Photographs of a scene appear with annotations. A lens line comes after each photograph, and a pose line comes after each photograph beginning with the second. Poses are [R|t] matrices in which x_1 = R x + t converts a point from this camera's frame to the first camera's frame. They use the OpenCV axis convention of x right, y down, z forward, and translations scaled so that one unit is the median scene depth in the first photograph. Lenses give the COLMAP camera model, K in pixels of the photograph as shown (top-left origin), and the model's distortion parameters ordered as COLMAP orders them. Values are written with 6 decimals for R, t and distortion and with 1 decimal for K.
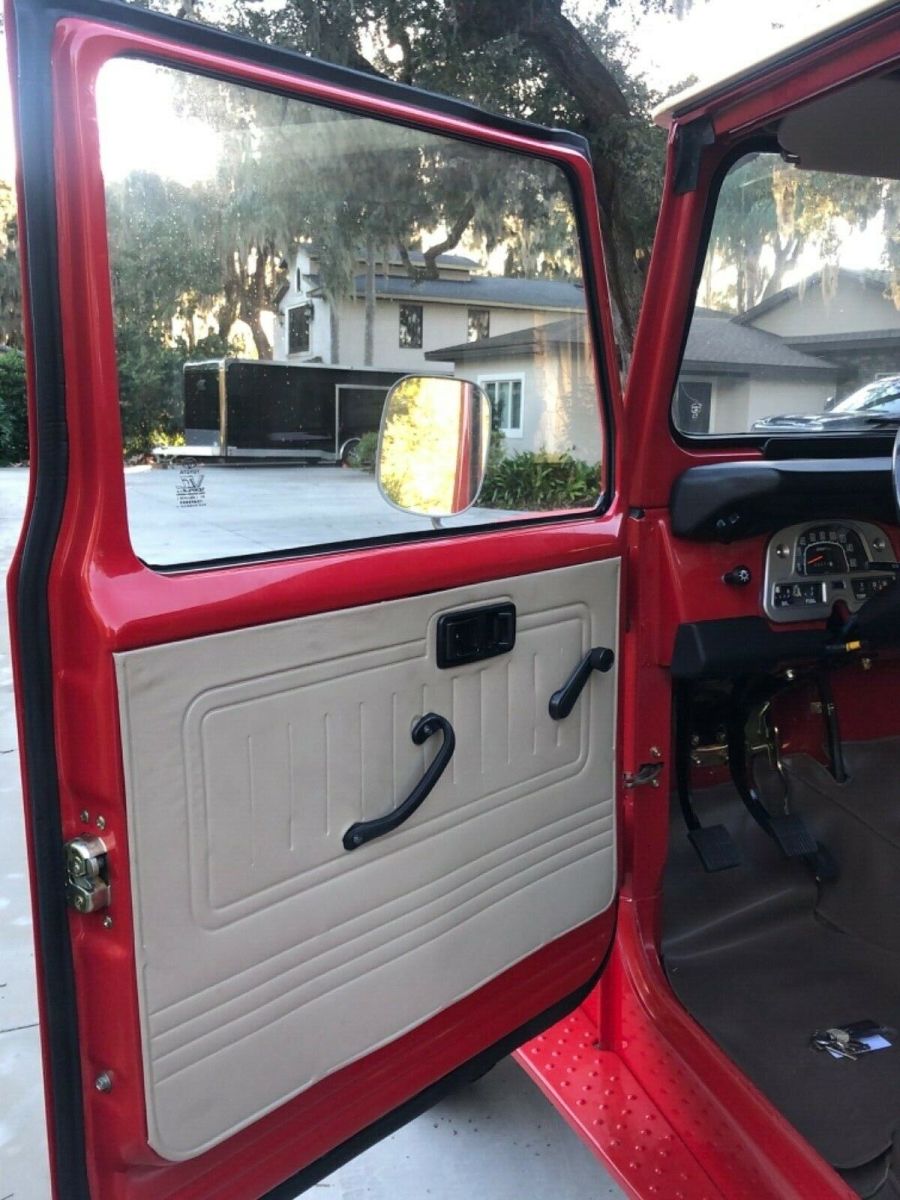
lens RADIAL K [[1094.2, 0, 441.0], [0, 1094.2, 606.6], [0, 0, 1]] dist [0.025116, 0.000000]
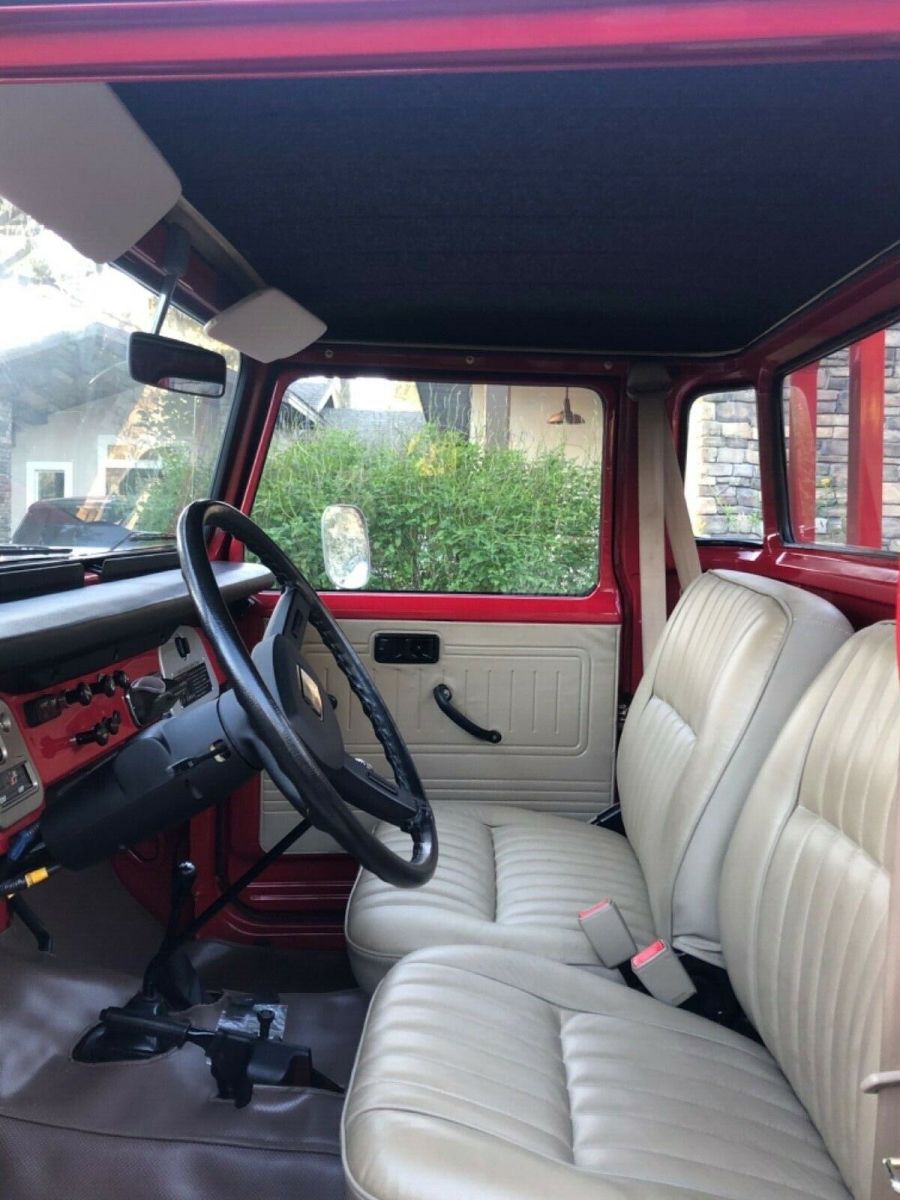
lens RADIAL K [[1094.2, 0, 447.3], [0, 1094.2, 590.4], [0, 0, 1]] dist [0.025116, 0.000000]
pose [[0.426603, -0.051867, 0.902951, -0.125200], [0.140689, 0.990007, -0.009601, -0.097006], [-0.893430, 0.131131, 0.429637, 0.435113]]
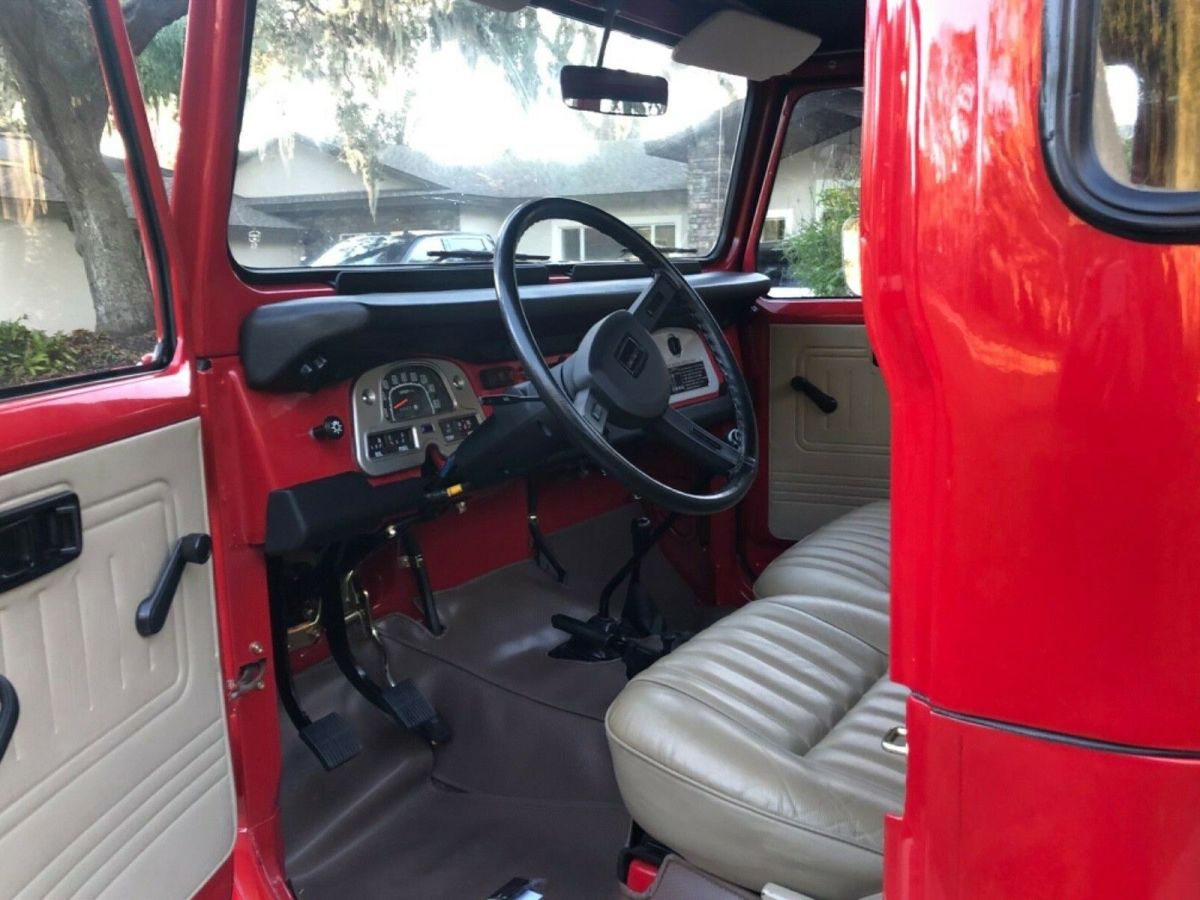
lens RADIAL K [[1094.2, 0, 609.6], [0, 1094.2, 454.5], [0, 0, 1]] dist [0.025116, 0.000000]
pose [[0.820650, -0.114405, 0.559862, -0.034514], [0.121299, 0.992302, 0.024971, -0.002065], [-0.558409, 0.047418, 0.828209, 0.145627]]
